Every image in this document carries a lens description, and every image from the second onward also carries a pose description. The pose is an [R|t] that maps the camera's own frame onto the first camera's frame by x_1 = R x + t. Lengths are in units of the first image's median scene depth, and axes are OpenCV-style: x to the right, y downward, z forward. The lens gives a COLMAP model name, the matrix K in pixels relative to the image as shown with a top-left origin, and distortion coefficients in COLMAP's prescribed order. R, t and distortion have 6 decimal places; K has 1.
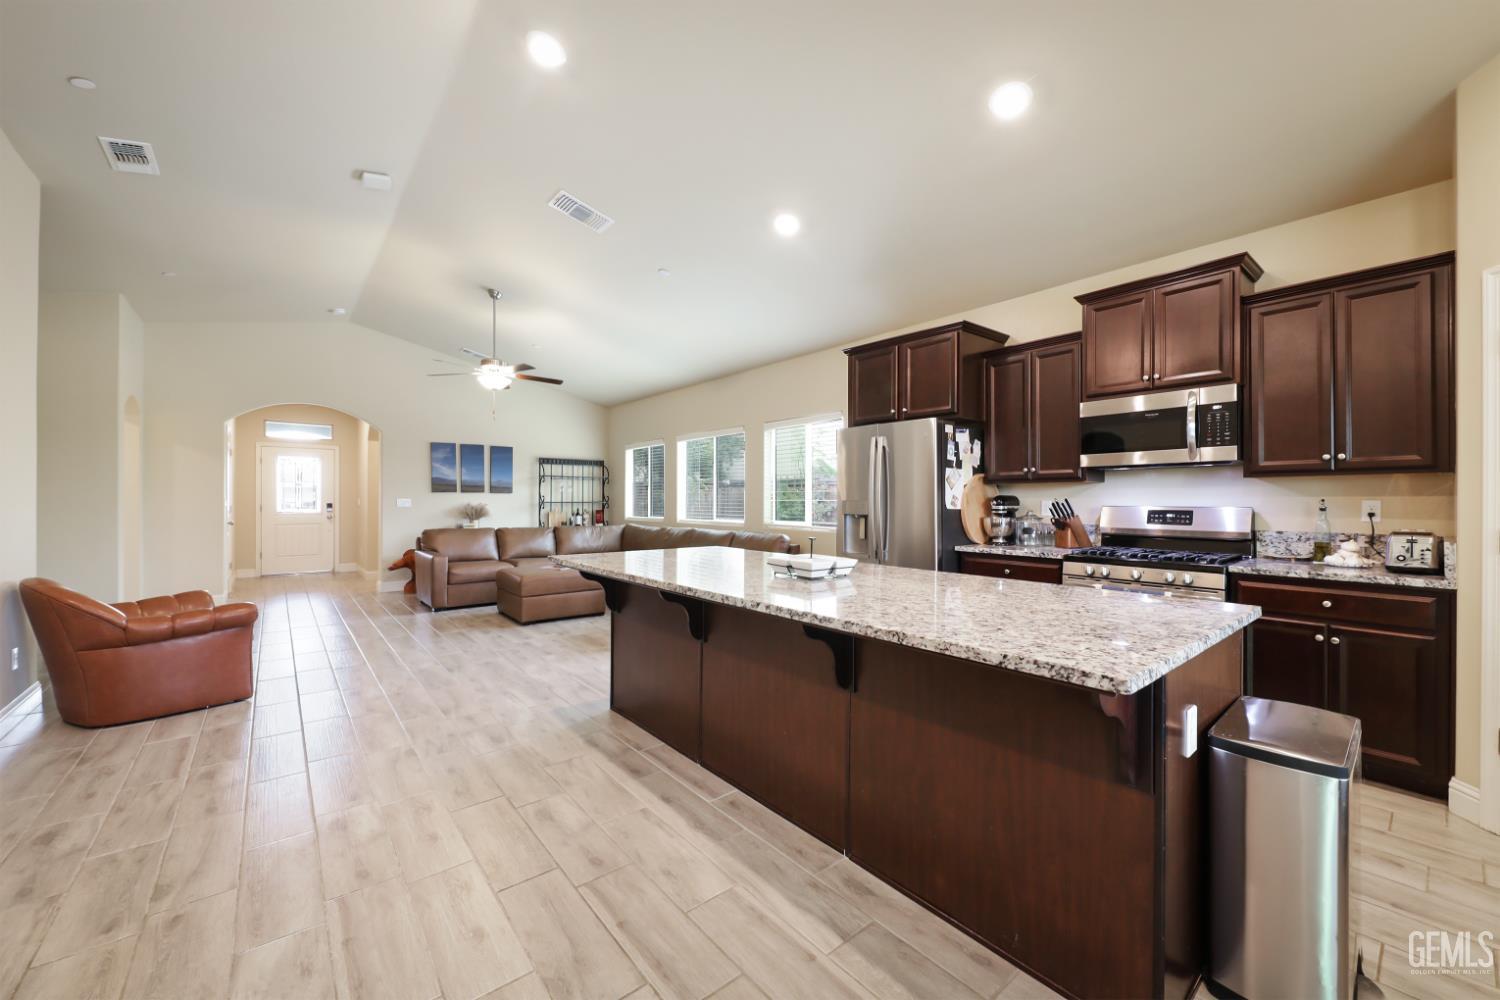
lens RADIAL K [[570.7, 0, 760.2], [0, 570.7, 500.4], [0, 0, 1]] dist [0.002734, -0.000053]
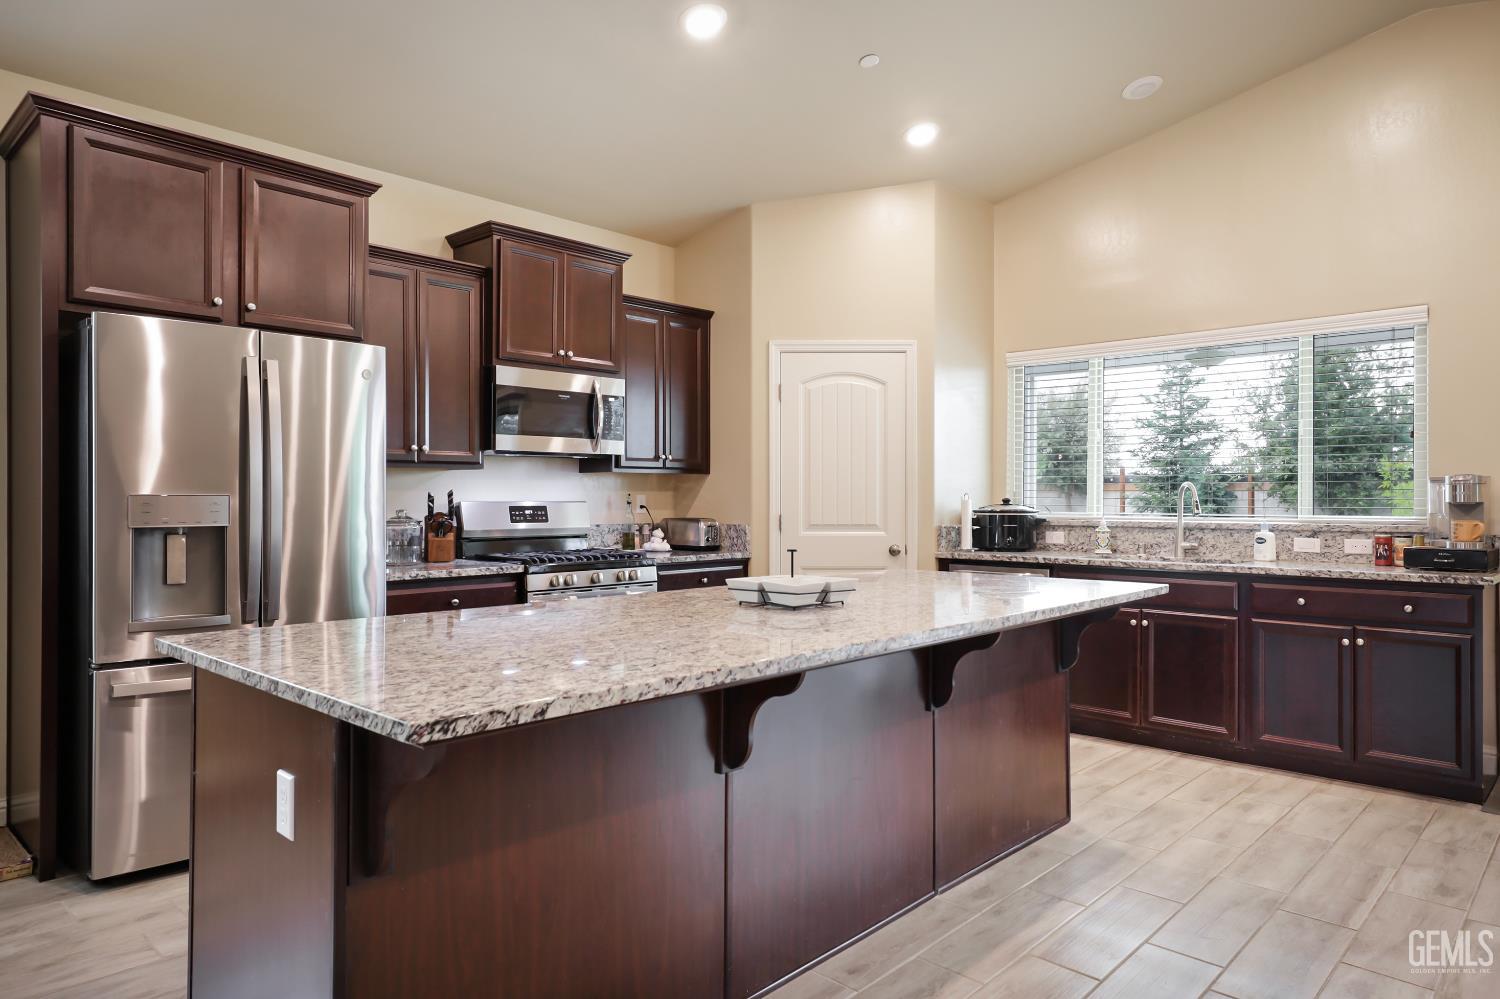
lens RADIAL K [[933.7, 0, 746.9], [0, 933.7, 495.4], [0, 0, 1]] dist [-0.003410, -0.000095]
pose [[-0.111561, -0.000151, 0.993758, -0.805273], [-0.001898, 0.999998, -0.000061, 0.001109], [-0.993756, -0.001893, -0.111561, 0.932930]]
